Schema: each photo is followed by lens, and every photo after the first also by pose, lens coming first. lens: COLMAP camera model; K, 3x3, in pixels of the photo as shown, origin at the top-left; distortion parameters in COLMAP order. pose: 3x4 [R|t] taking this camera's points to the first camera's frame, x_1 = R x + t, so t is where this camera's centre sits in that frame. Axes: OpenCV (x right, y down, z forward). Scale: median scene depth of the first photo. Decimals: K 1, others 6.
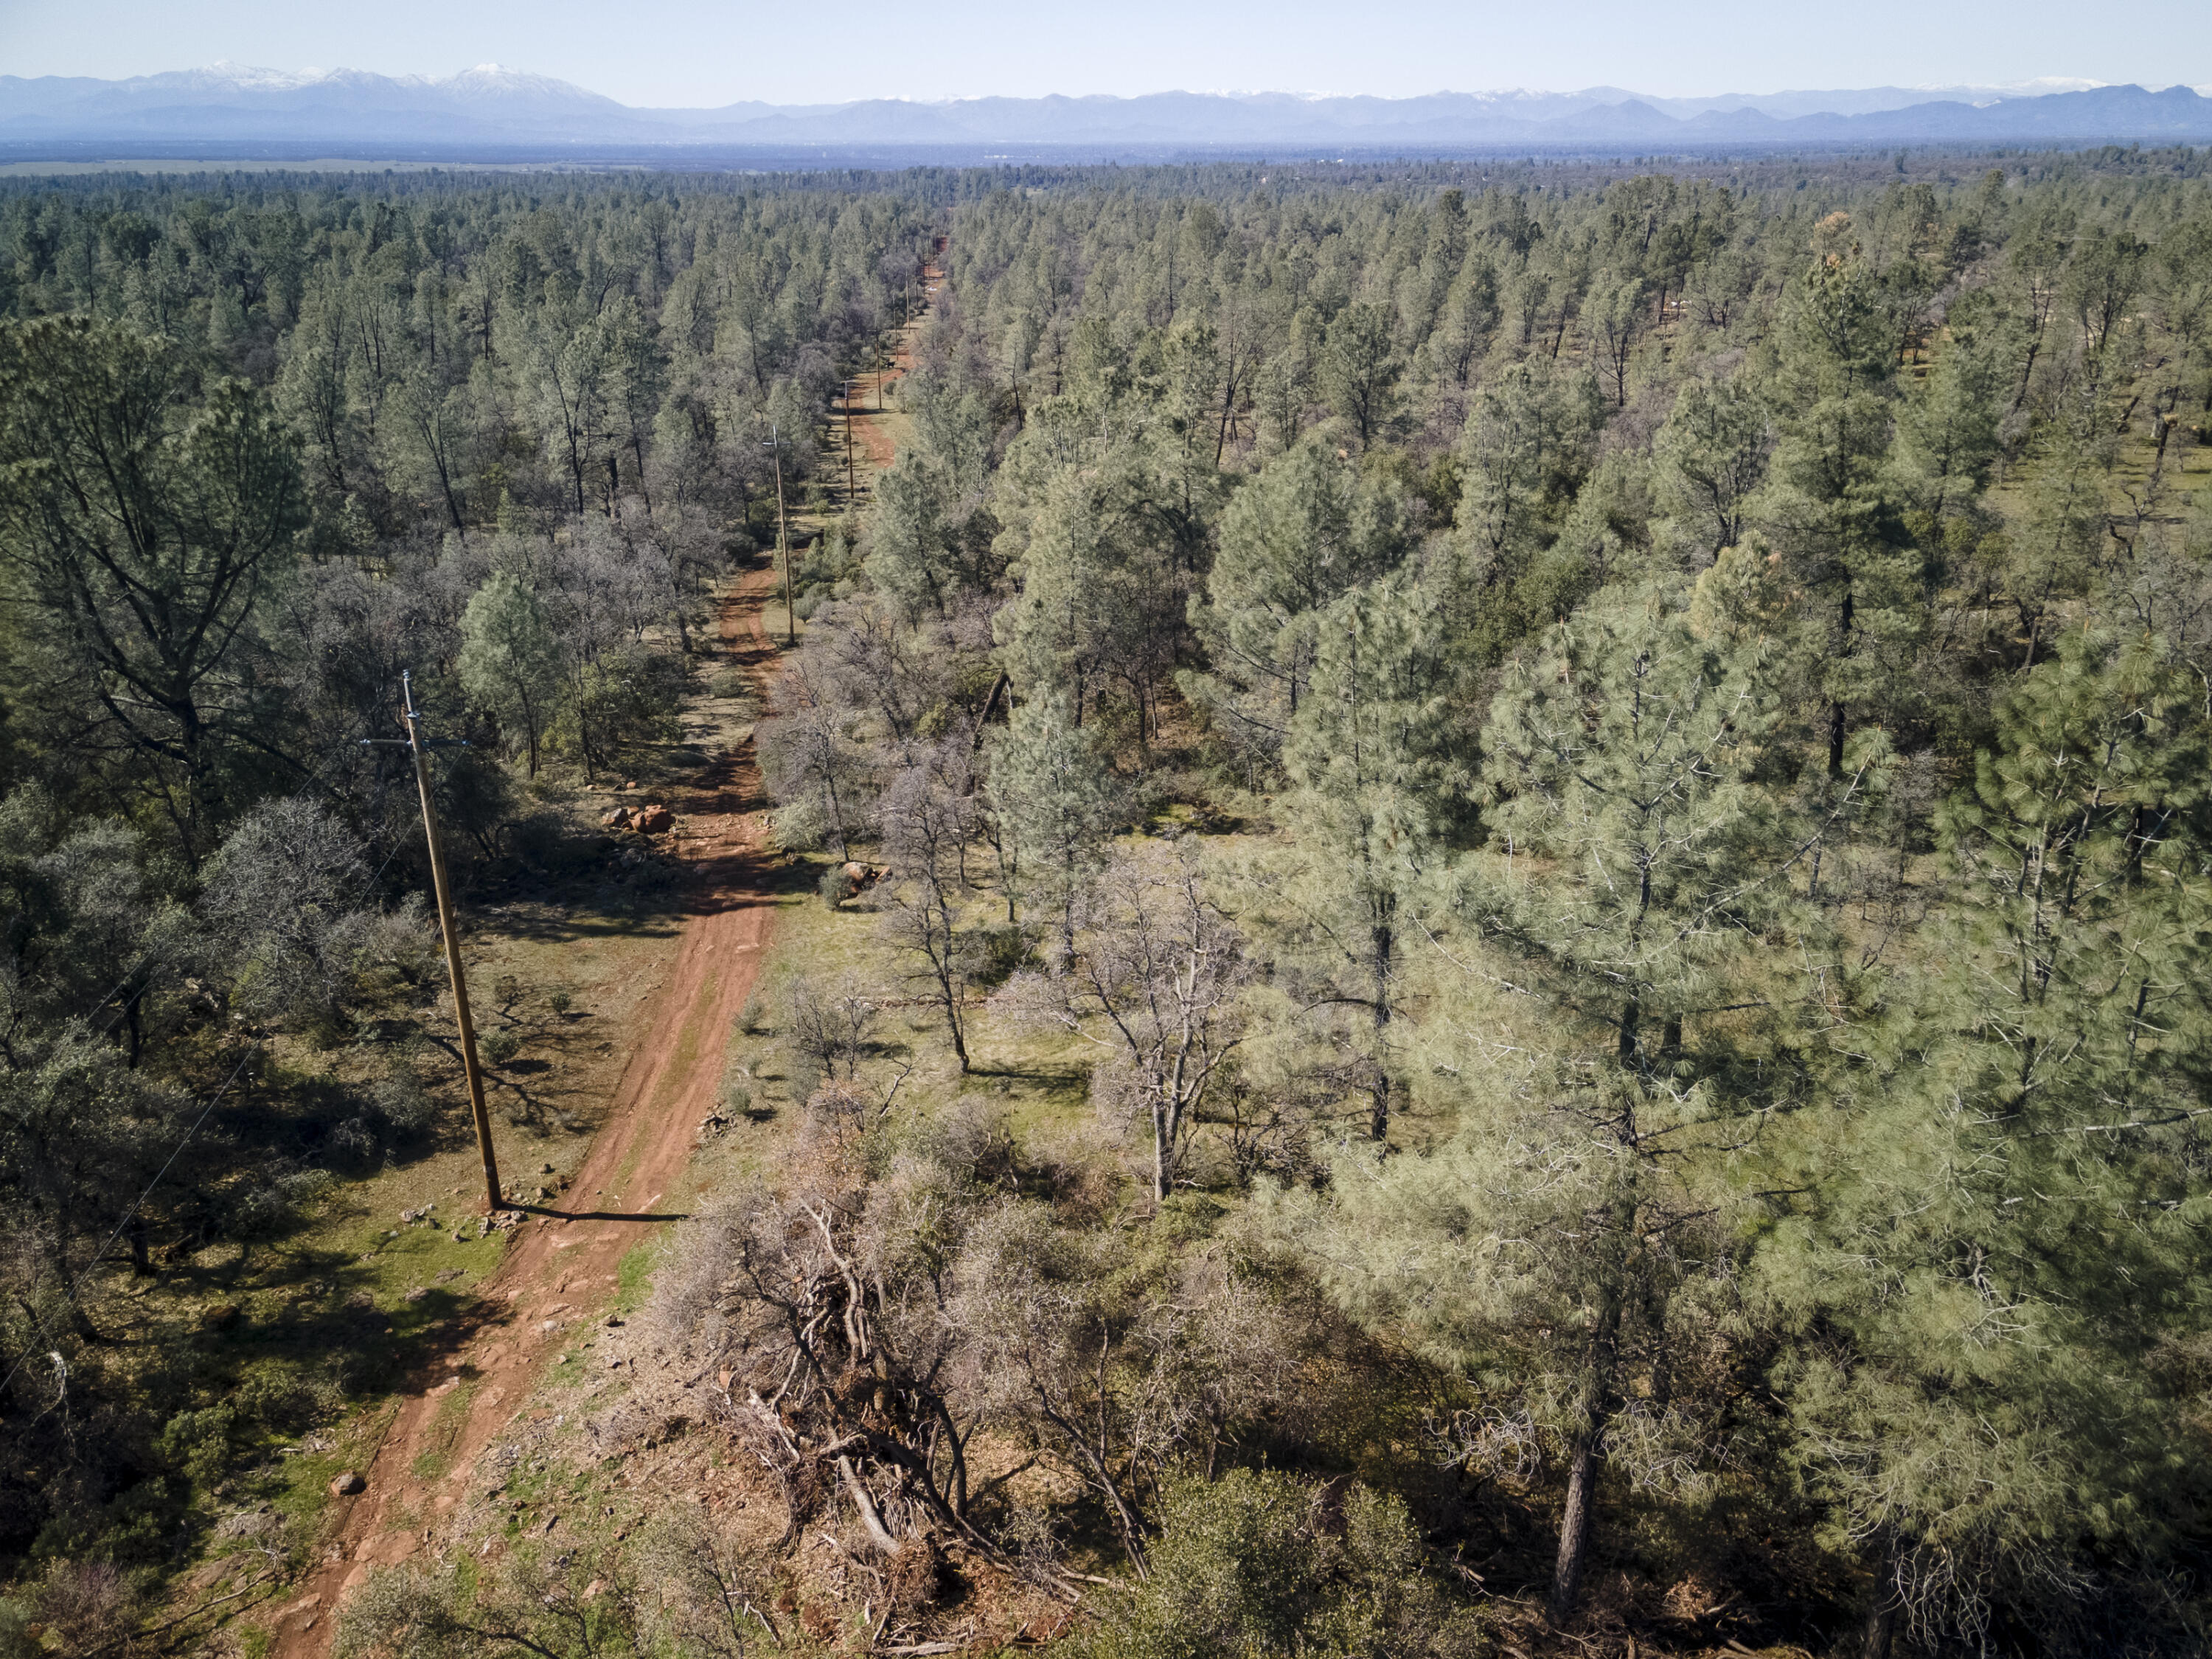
lens RADIAL K [[1617.1, 0, 1092.1], [0, 1617.1, 835.8], [0, 0, 1]] dist [-0.003791, 0.084458]
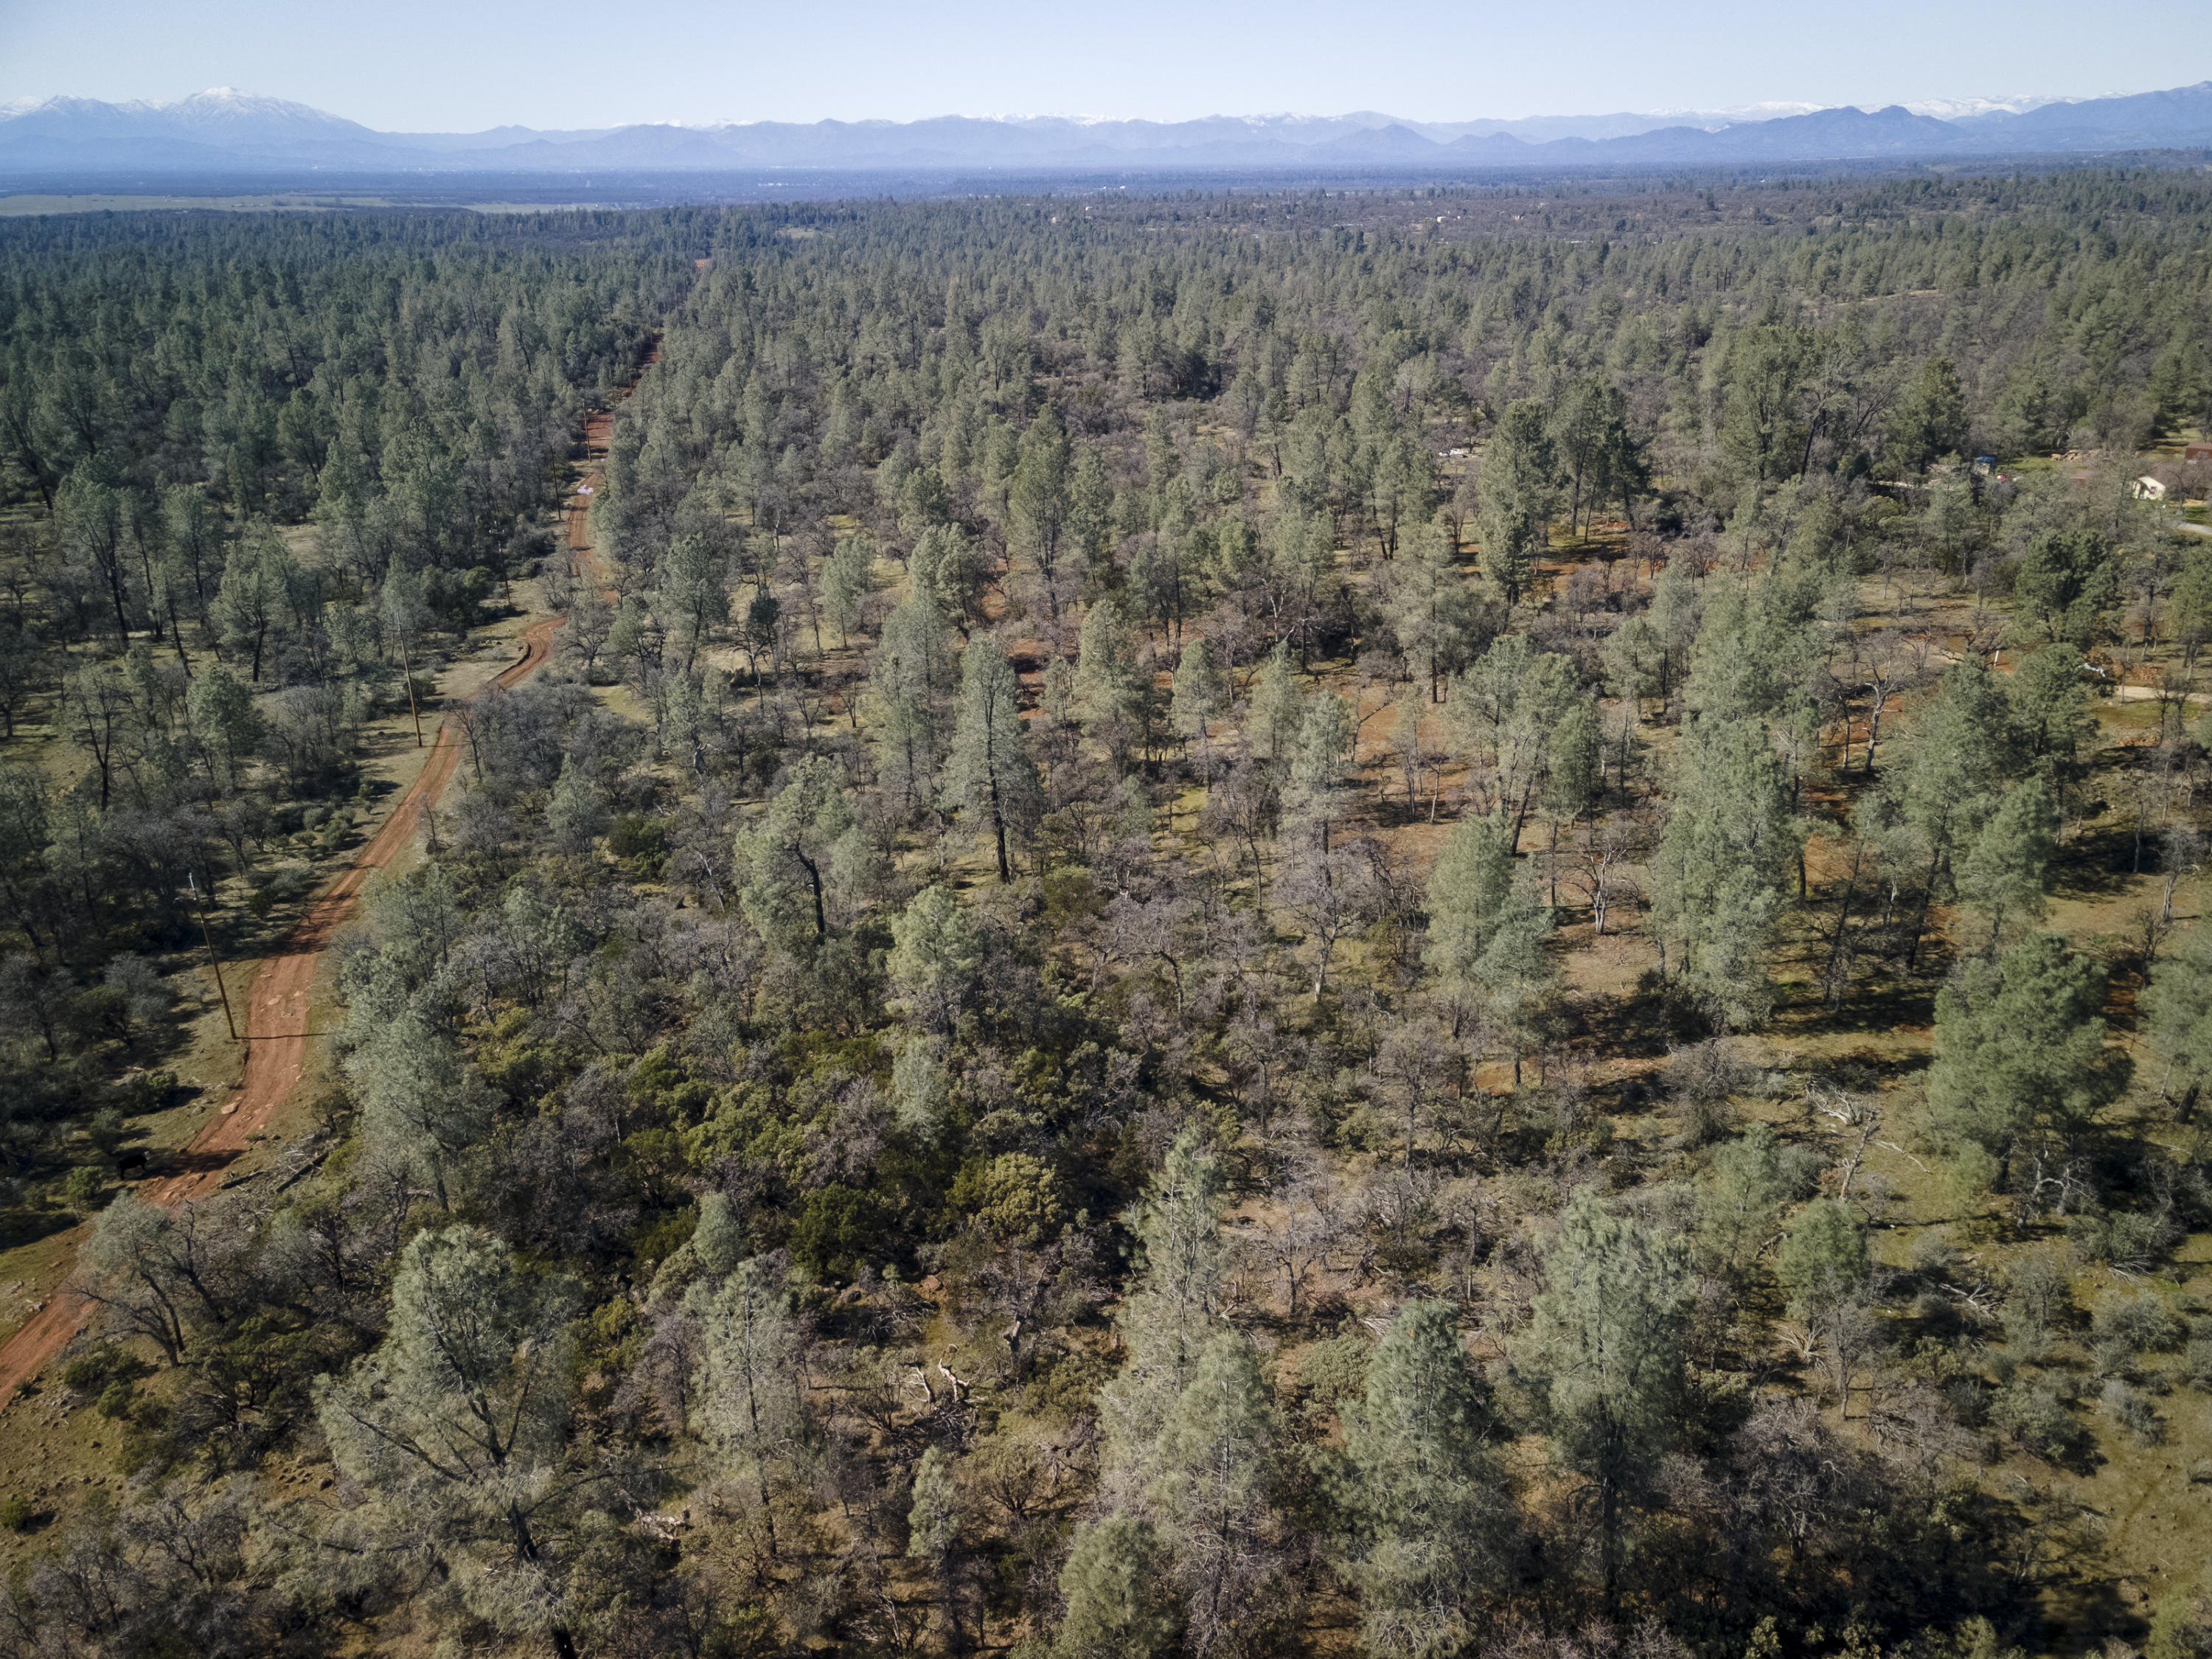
lens RADIAL K [[1609.8, 0, 1091.6], [0, 1609.8, 834.1], [0, 0, 1]] dist [0.012625, 0.057554]
pose [[0.992073, -0.055648, 0.112671, 0.022783], [0.057019, 0.998333, -0.008984, -0.255393], [-0.111983, 0.015337, 0.993592, 0.492816]]
